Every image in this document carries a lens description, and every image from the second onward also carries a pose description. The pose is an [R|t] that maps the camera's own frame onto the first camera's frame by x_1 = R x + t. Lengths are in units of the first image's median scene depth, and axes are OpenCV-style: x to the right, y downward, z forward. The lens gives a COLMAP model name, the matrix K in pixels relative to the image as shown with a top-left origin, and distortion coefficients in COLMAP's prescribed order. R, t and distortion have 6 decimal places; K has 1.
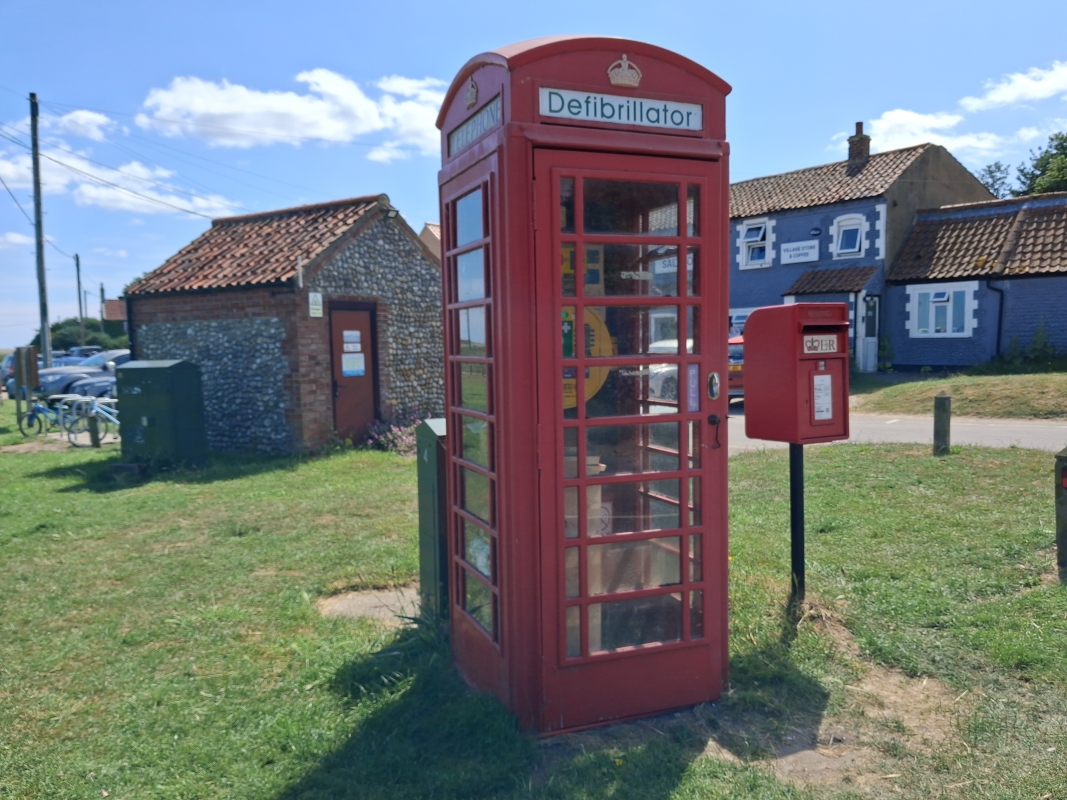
lens RADIAL K [[850.6, 0, 533.5], [0, 850.6, 400.0], [0, 0, 1]] dist [-0.047271, -0.004606]
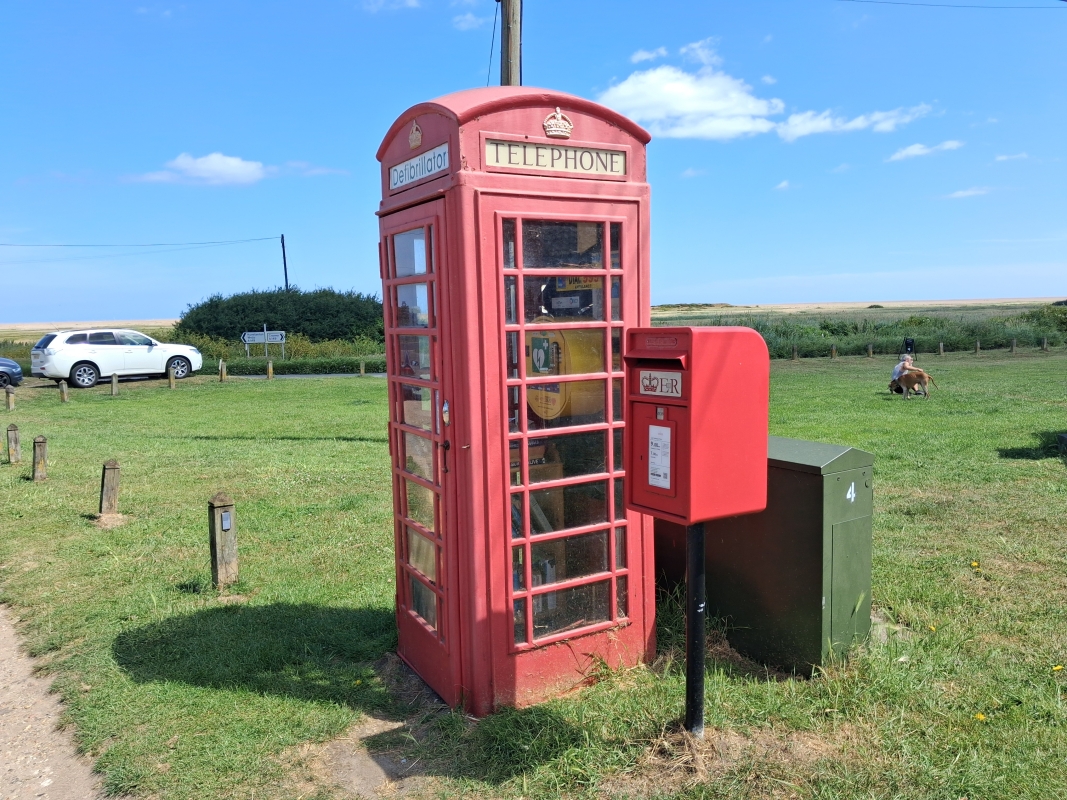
lens RADIAL K [[840.6, 0, 534.0], [0, 840.6, 384.0], [0, 0, 1]] dist [-0.036649, -0.001653]
pose [[0.160029, 0.092267, -0.982791, 0.986698], [-0.048408, 0.995158, 0.085545, -0.116919], [0.985925, 0.033885, 0.163720, 0.742459]]
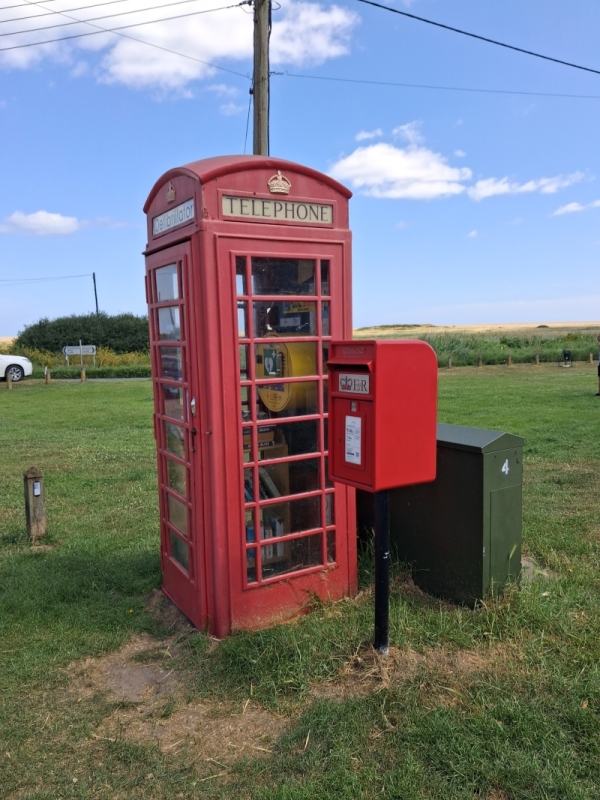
lens RADIAL K [[630.3, 0, 288.6], [0, 630.3, 398.0], [0, 0, 1]] dist [-0.036649, -0.001653]
pose [[0.157851, 0.111469, -0.981151, 0.973895], [-0.046688, 0.993339, 0.105343, -0.115413], [0.986359, 0.029180, 0.162003, 0.781177]]
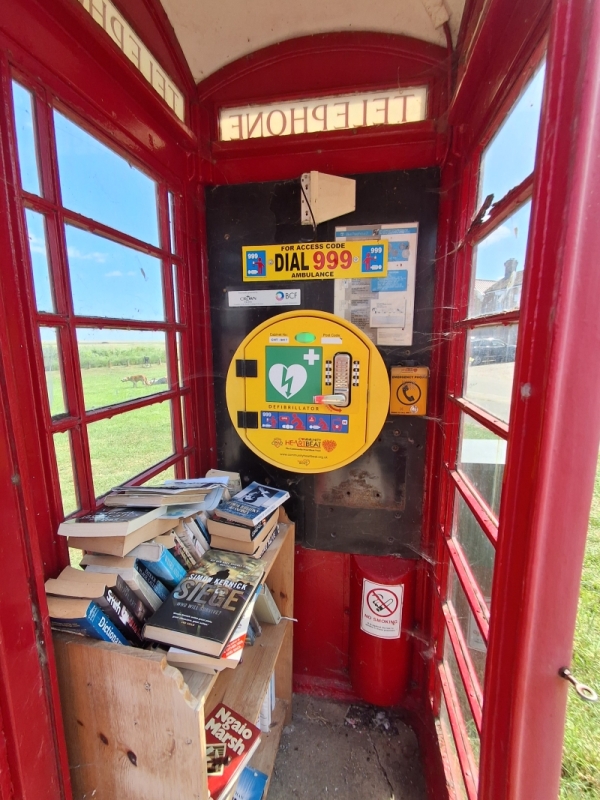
lens RADIAL K [[368.4, 0, 300.0], [0, 368.4, 400.0], [0, 0, 1]] dist [-0.000164, -0.000016]
pose [[0.853643, 0.094005, -0.512305, 0.194484], [-0.047433, 0.993522, 0.103269, -0.077819], [0.518694, -0.063855, 0.852572, 0.684840]]
